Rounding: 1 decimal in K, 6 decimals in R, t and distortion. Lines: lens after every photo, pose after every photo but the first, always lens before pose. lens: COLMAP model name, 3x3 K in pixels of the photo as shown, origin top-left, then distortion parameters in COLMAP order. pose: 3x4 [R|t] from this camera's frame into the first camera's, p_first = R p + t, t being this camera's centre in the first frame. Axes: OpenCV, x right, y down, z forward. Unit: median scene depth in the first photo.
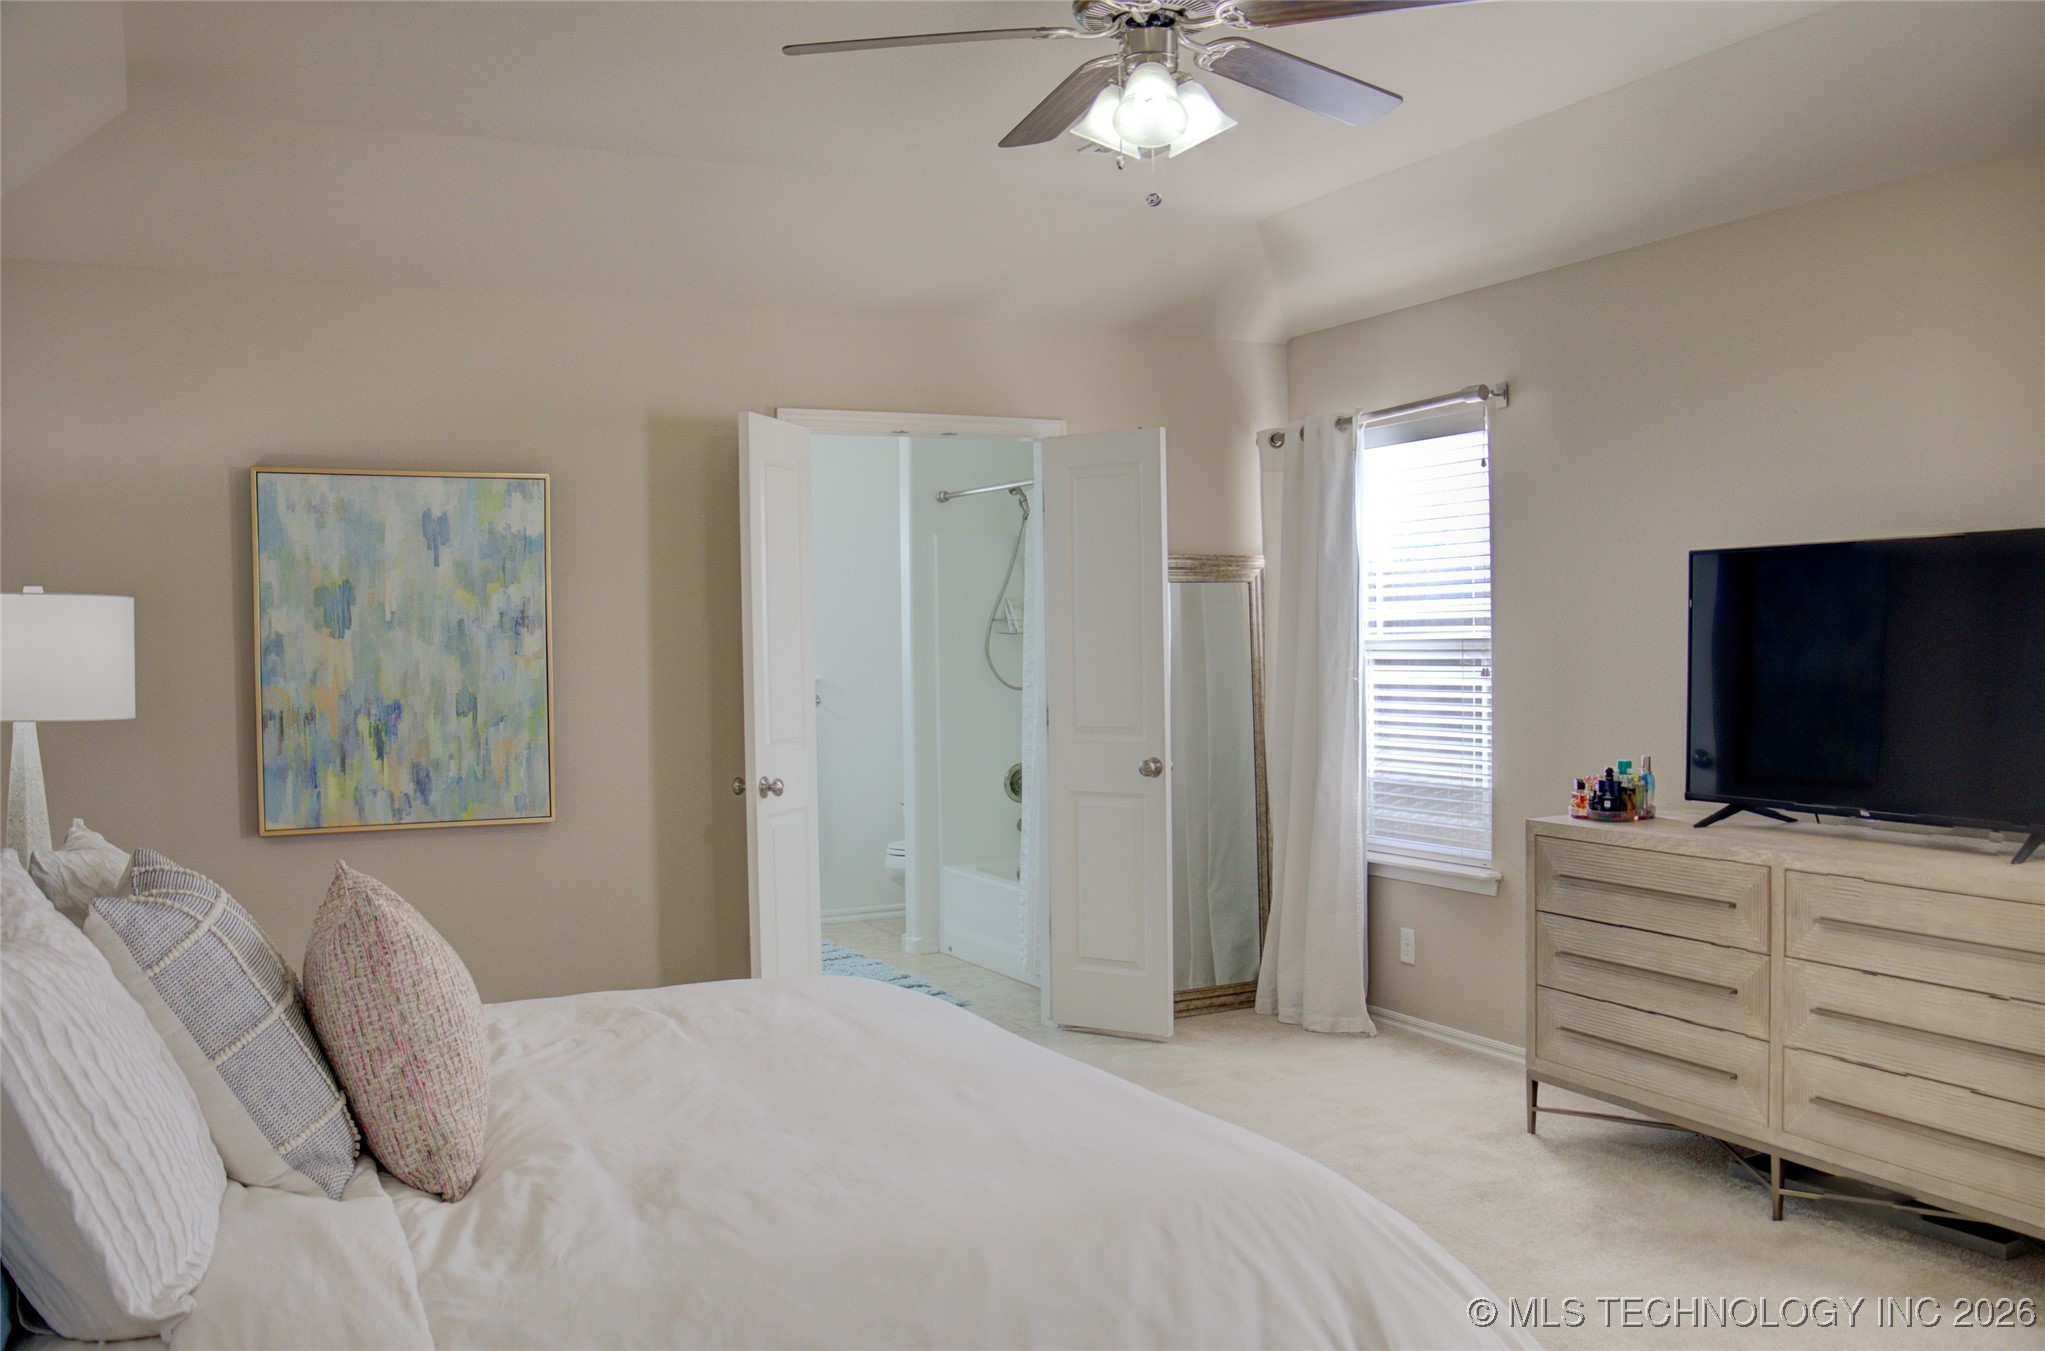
lens RADIAL K [[1824.3, 0, 1023.7], [0, 1824.3, 679.8], [0, 0, 1]] dist [0.001600, -0.001142]
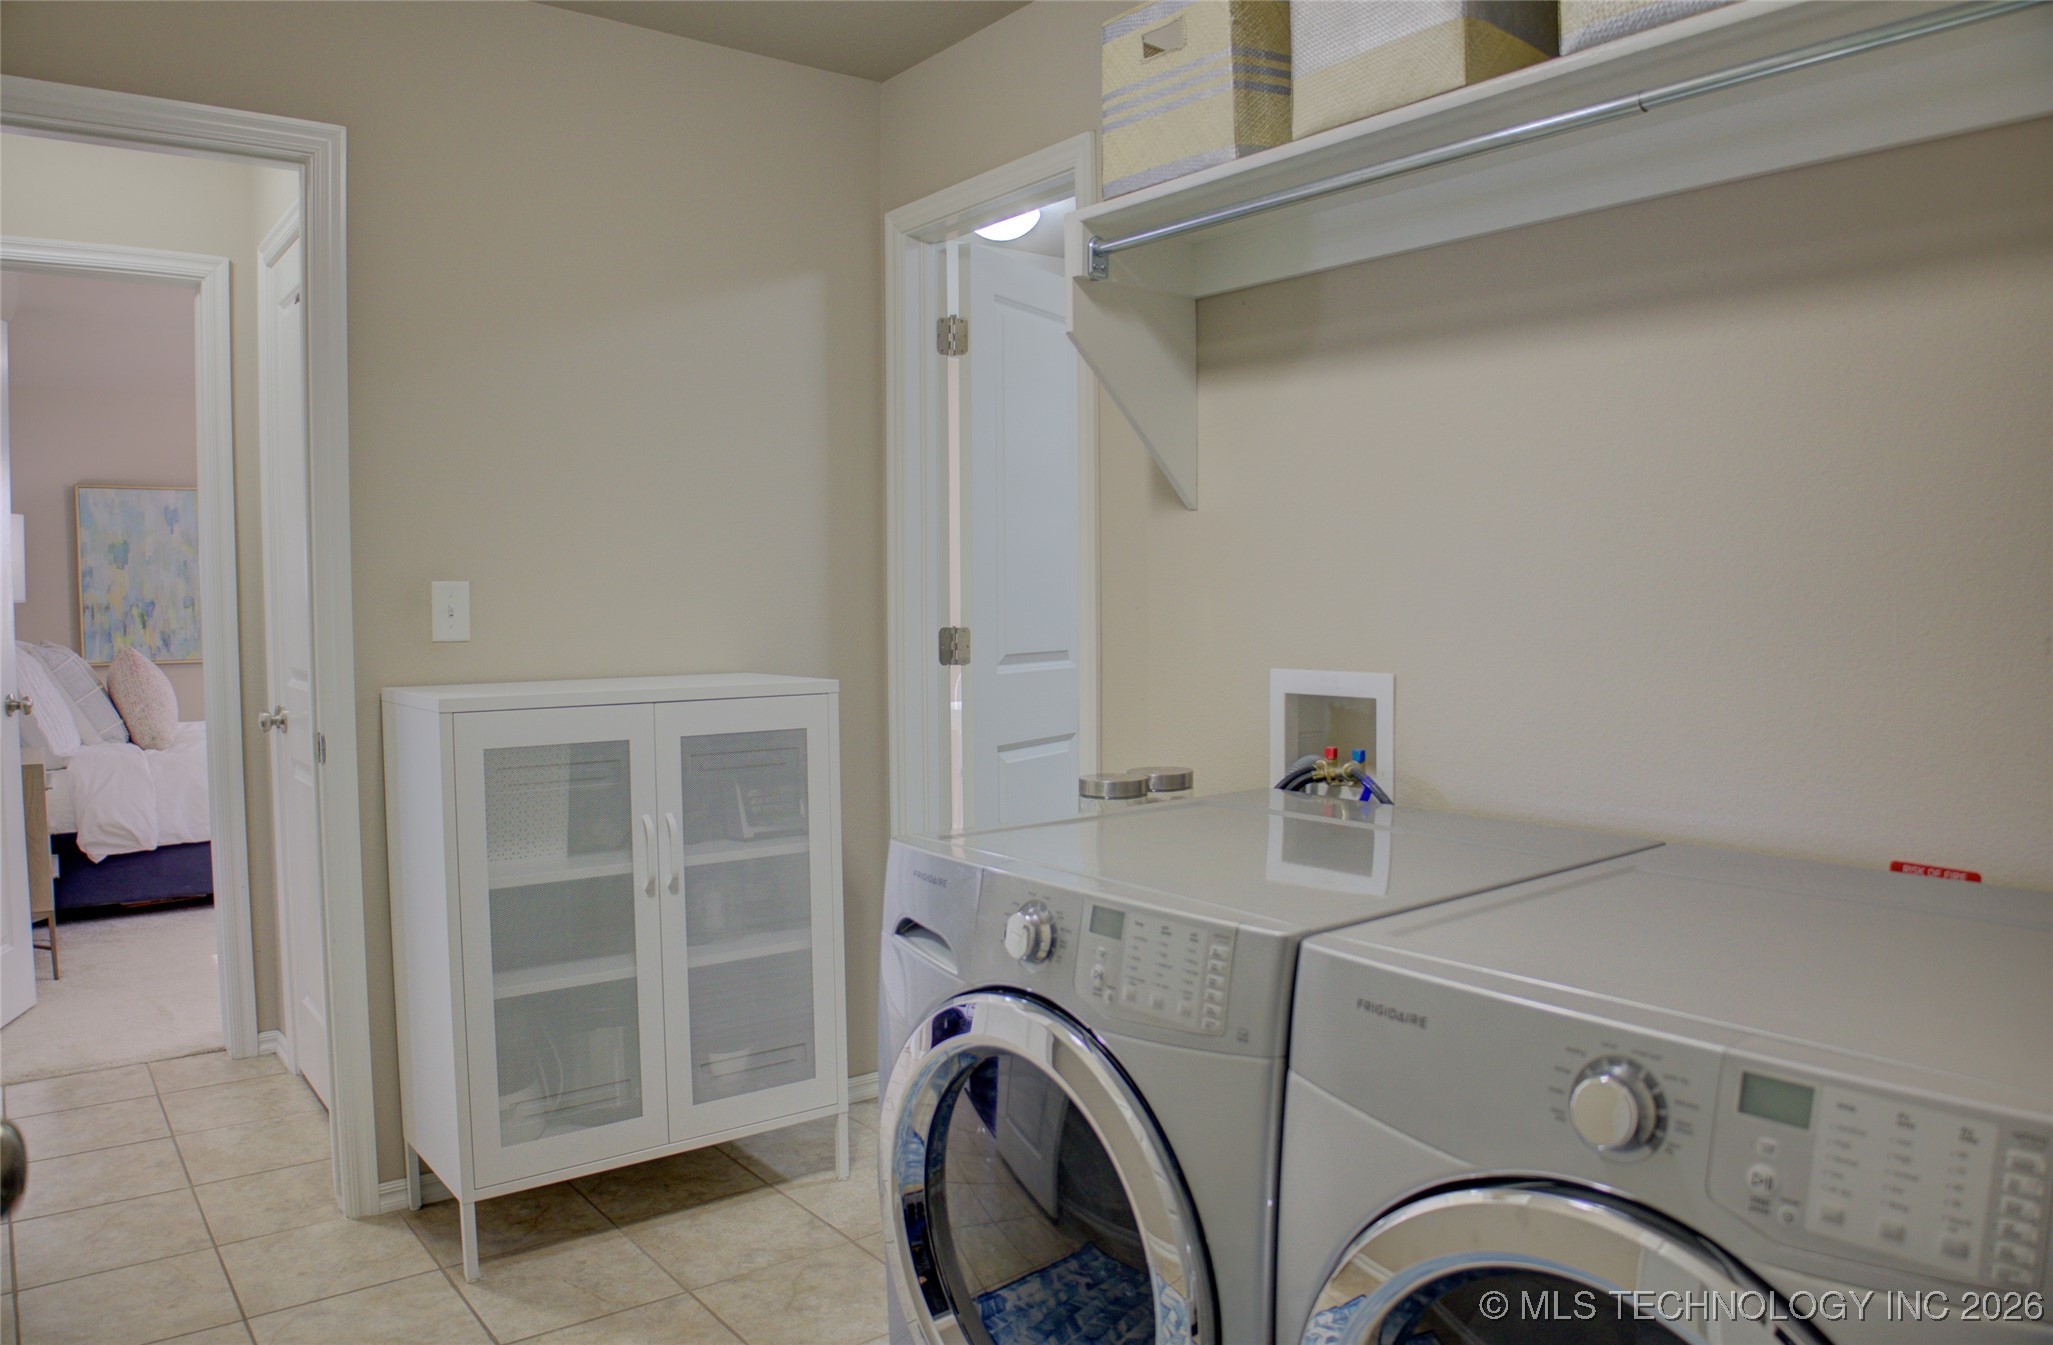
lens RADIAL K [[1467.6, 0, 1025.3], [0, 1467.6, 667.7], [0, 0, 1]] dist [-0.052754, -0.001399]
pose [[0.980735, -0.007922, 0.195183, 0.297800], [0.002182, 0.999559, 0.029608, 0.041521], [-0.195332, -0.028611, 0.980320, -0.765634]]
